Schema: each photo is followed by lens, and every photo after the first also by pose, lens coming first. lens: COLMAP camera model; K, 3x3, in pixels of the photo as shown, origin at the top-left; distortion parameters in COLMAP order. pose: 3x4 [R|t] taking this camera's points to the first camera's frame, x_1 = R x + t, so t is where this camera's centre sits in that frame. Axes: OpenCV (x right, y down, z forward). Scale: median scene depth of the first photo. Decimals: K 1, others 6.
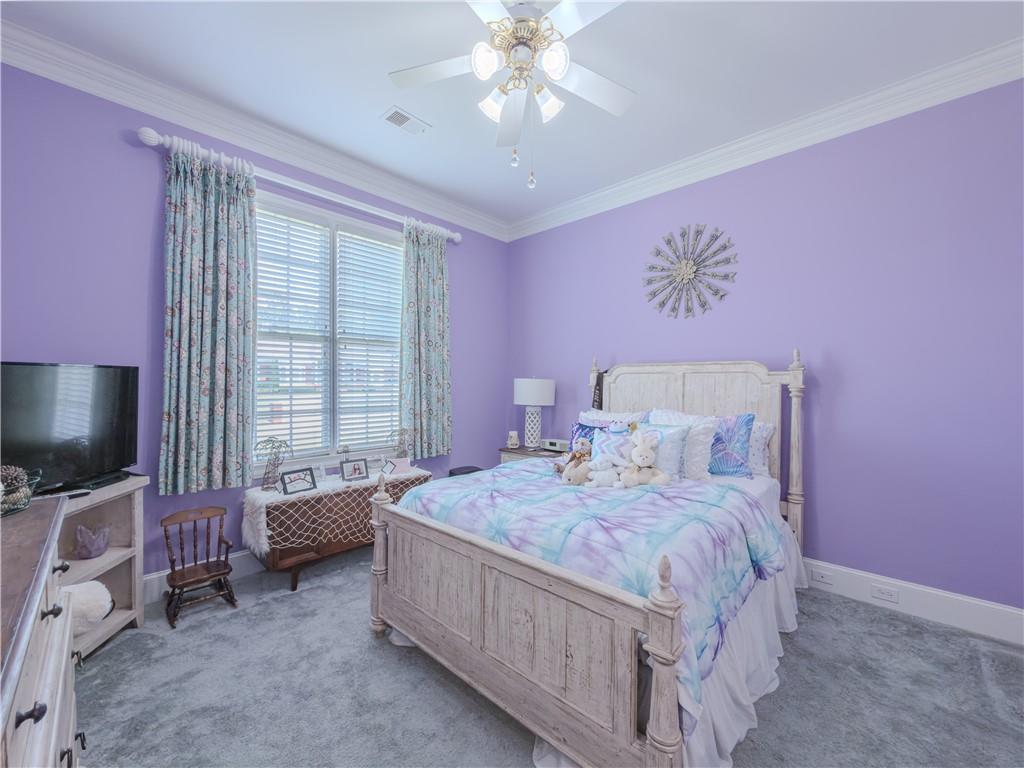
lens RADIAL K [[416.4, 0, 514.4], [0, 416.4, 385.4], [0, 0, 1]] dist [0.002027, 0.000456]
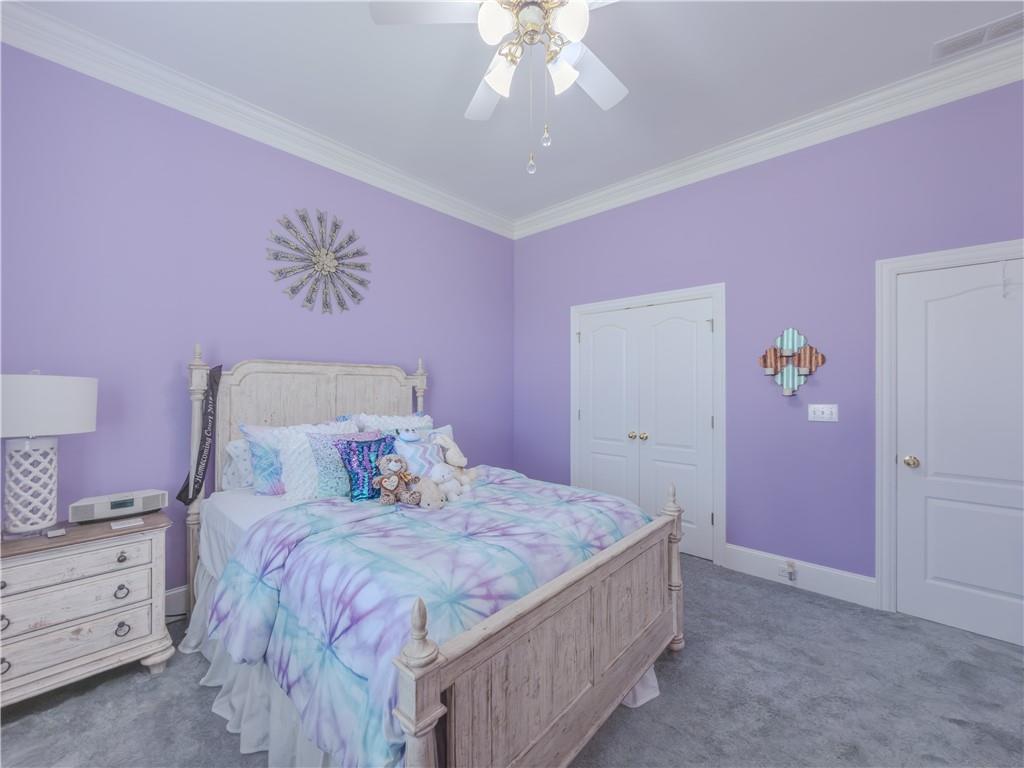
lens RADIAL K [[416.4, 0, 514.4], [0, 416.4, 385.4], [0, 0, 1]] dist [0.002027, 0.000456]
pose [[-0.016286, -0.002516, 0.999864, -0.544532], [0.003281, 0.999991, 0.002570, -0.007165], [-0.999862, 0.003322, -0.016278, 0.657283]]
